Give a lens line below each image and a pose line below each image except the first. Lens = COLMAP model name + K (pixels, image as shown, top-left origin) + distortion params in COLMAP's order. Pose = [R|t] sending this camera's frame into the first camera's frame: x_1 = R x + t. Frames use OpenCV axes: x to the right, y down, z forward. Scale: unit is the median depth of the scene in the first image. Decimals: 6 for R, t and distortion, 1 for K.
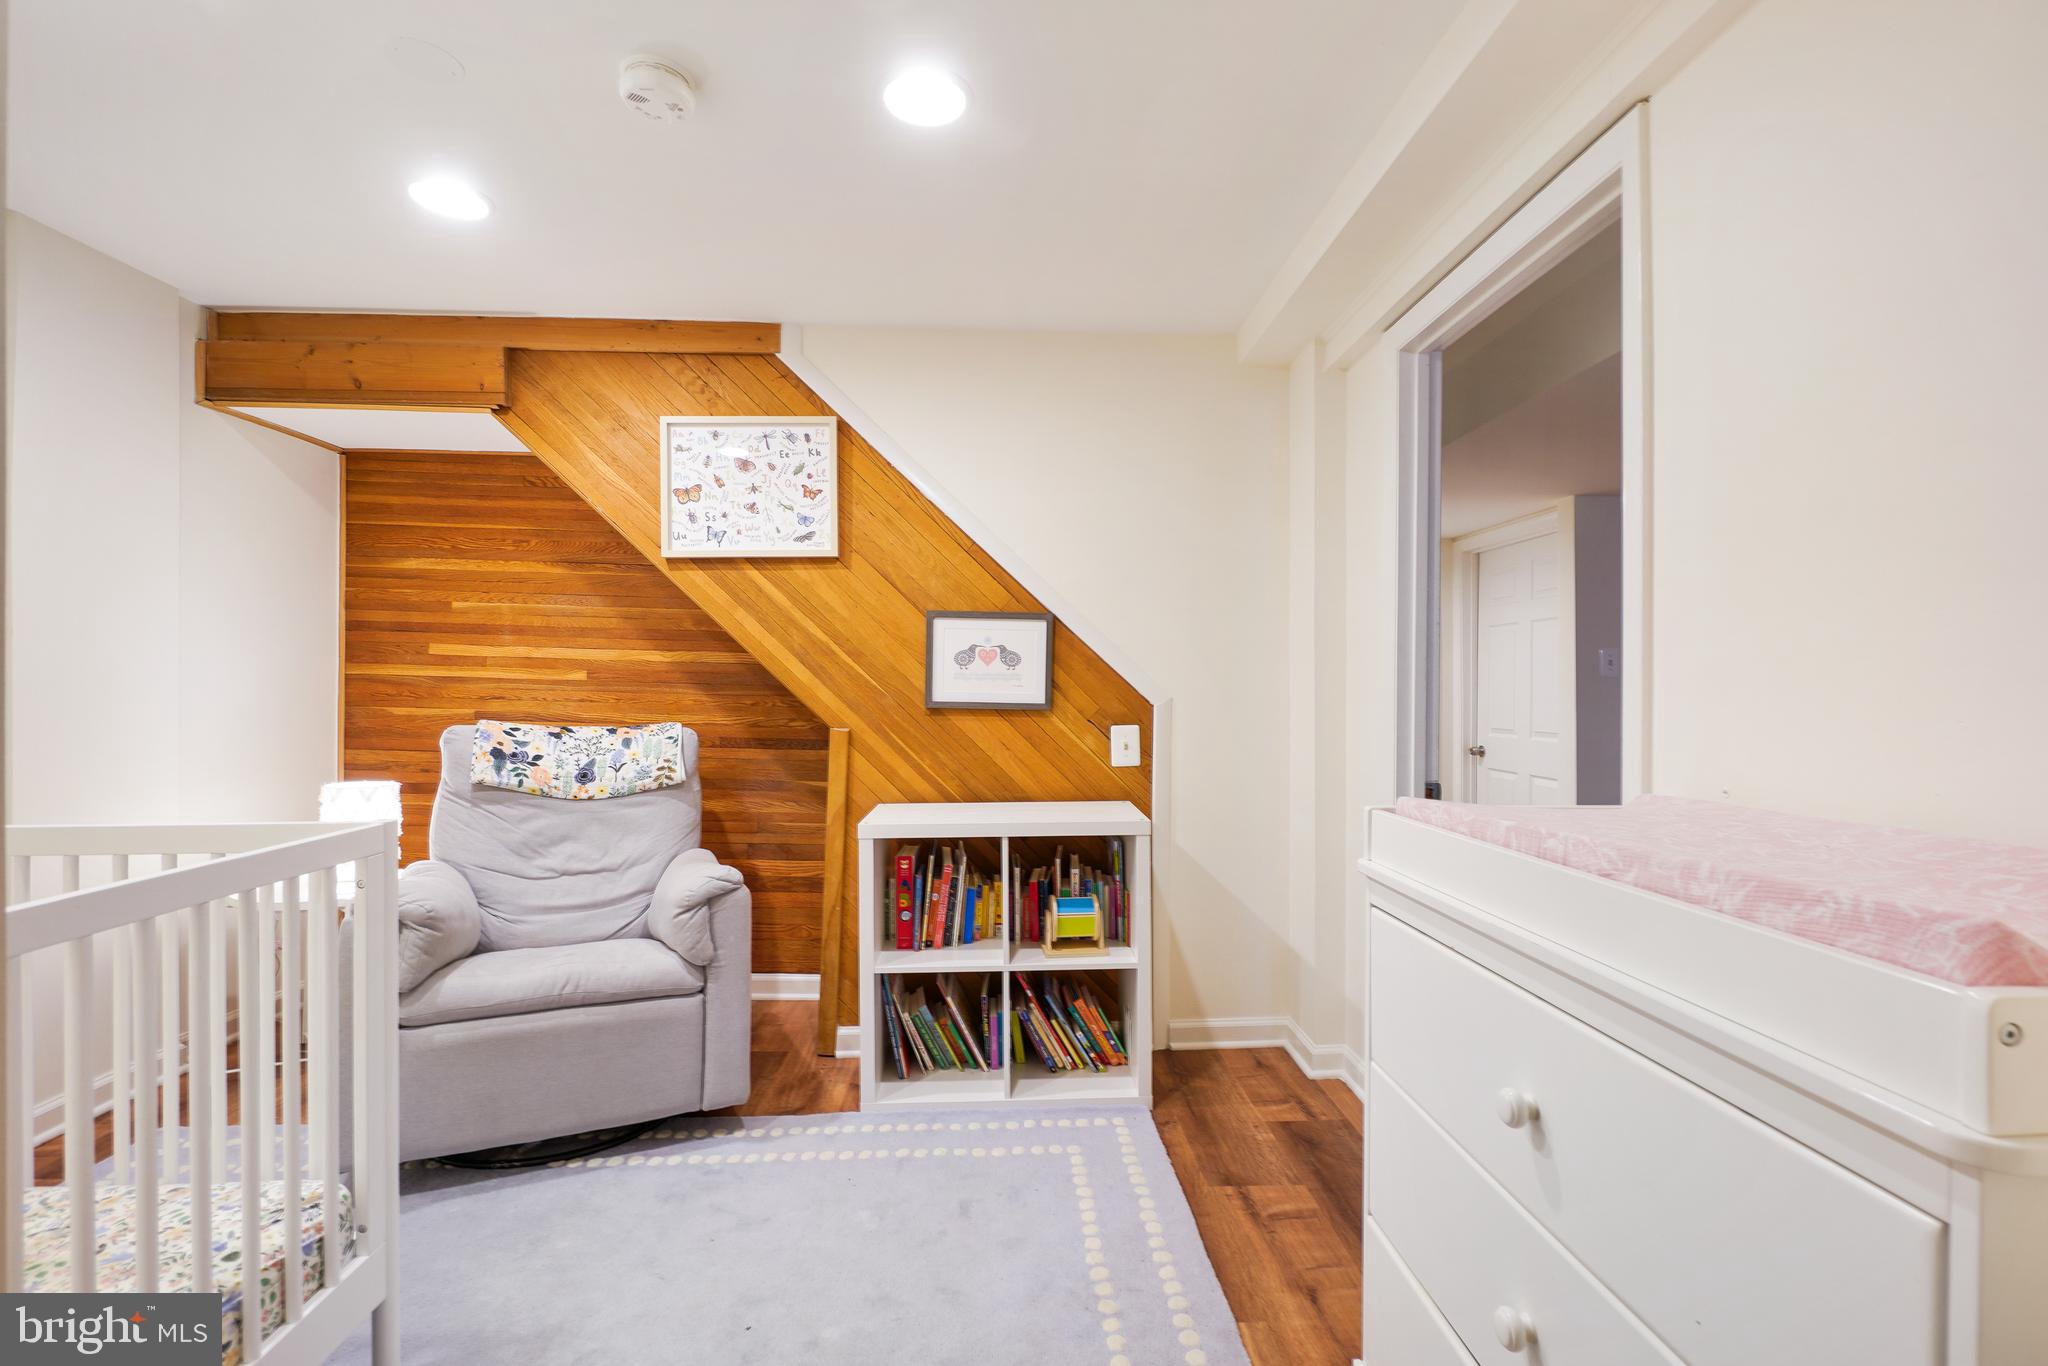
lens RADIAL K [[930.0, 0, 1035.4], [0, 930.0, 685.9], [0, 0, 1]] dist [-0.003384, -0.001193]
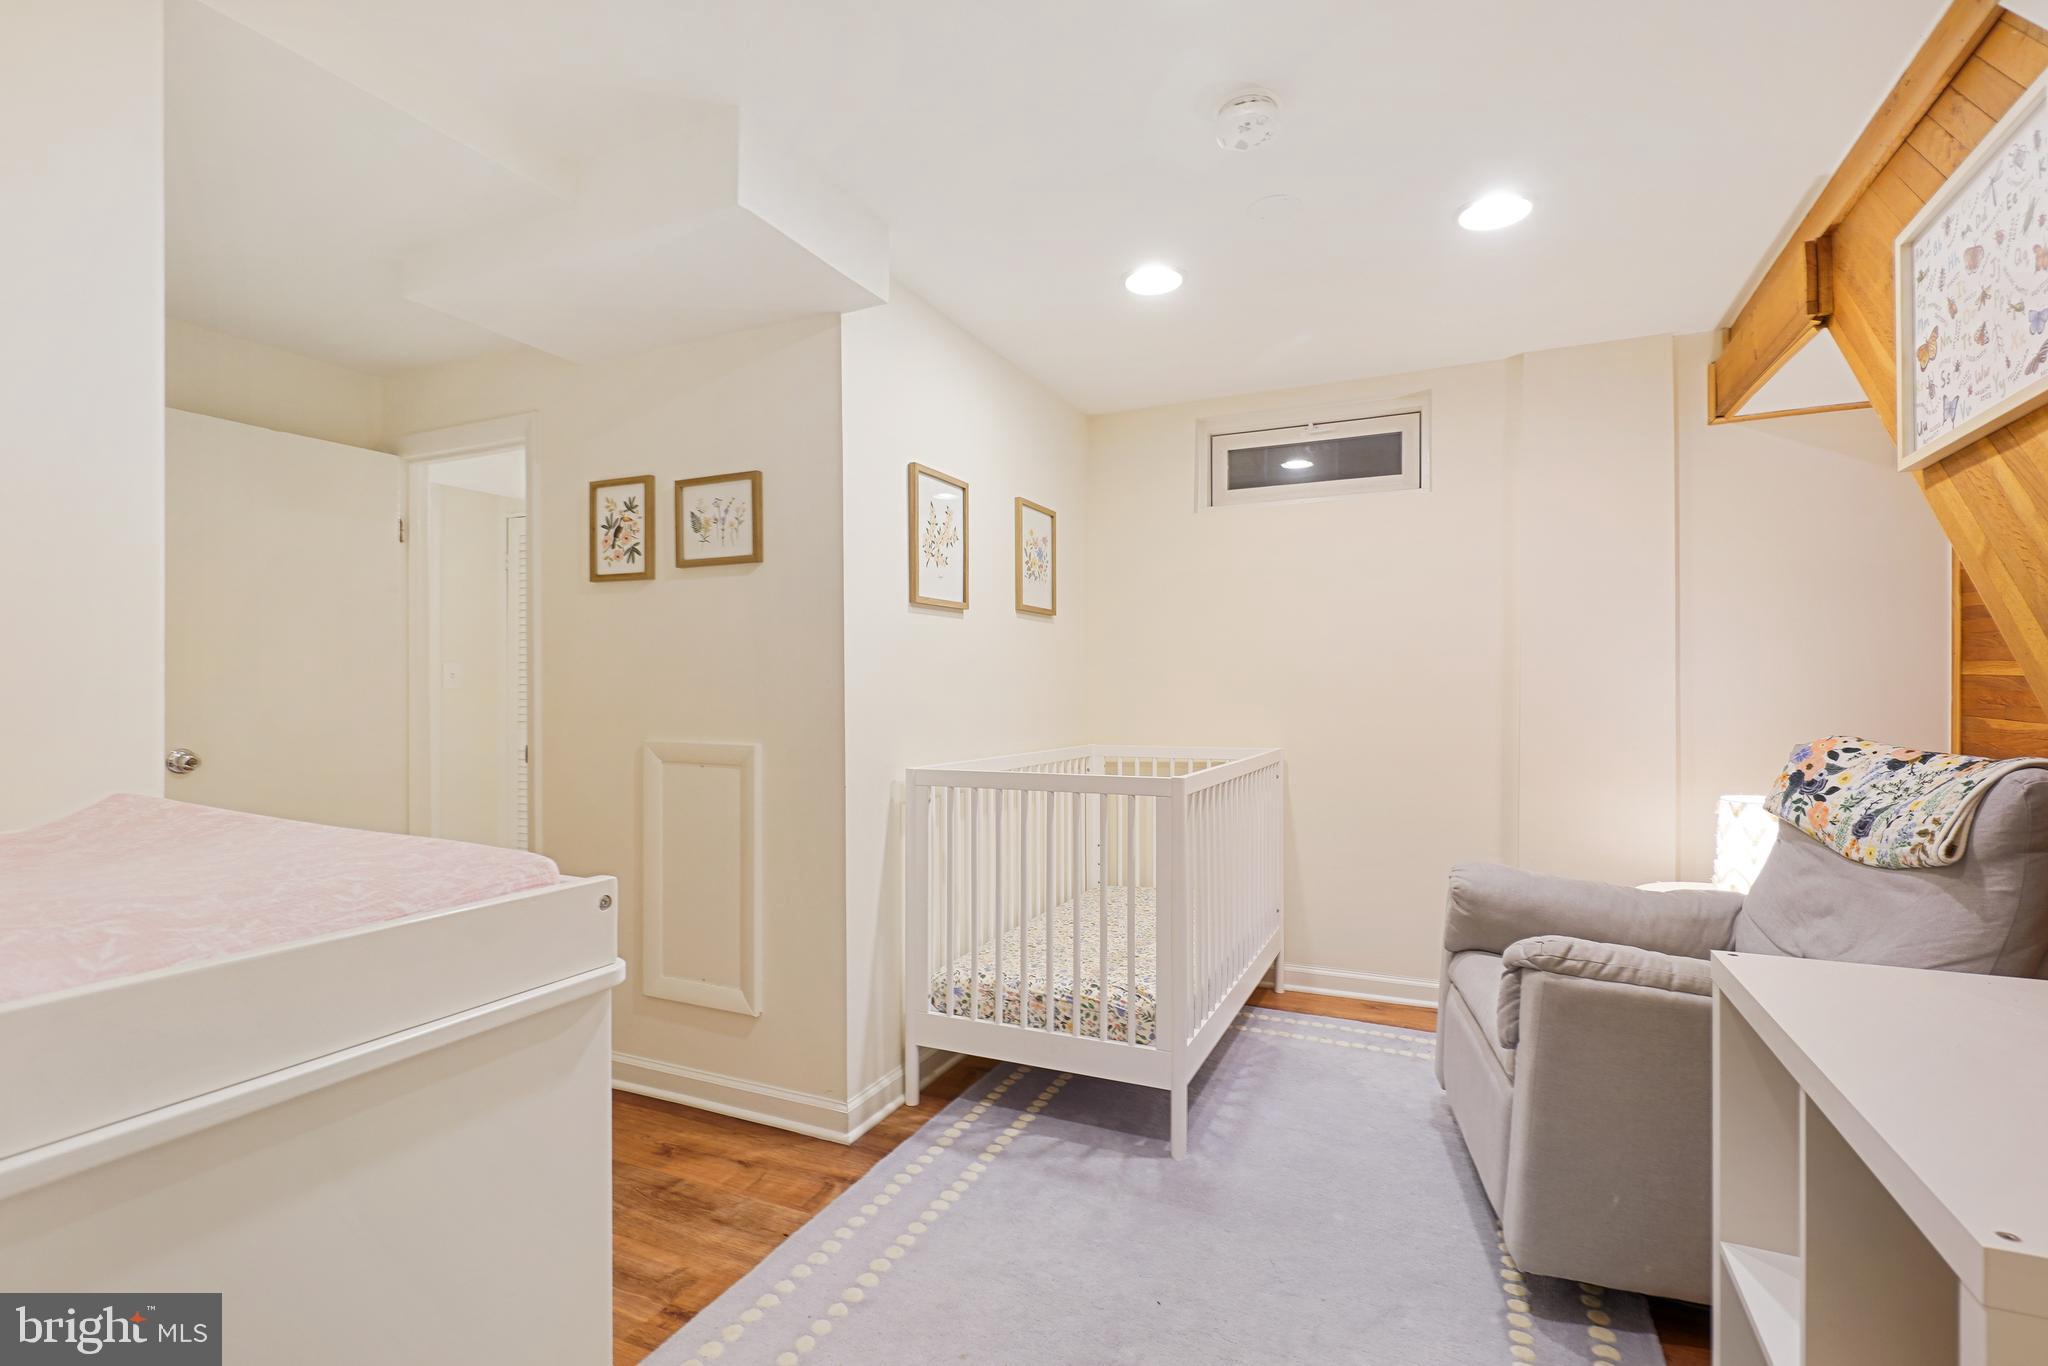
lens RADIAL K [[930.0, 0, 1034.3], [0, 930.0, 678.0], [0, 0, 1]] dist [-0.003384, -0.001193]
pose [[-0.489060, -0.005332, -0.872234, 0.377142], [-0.007626, 0.999969, -0.001837, -0.003065], [0.872217, 0.005753, -0.489085, 0.805463]]
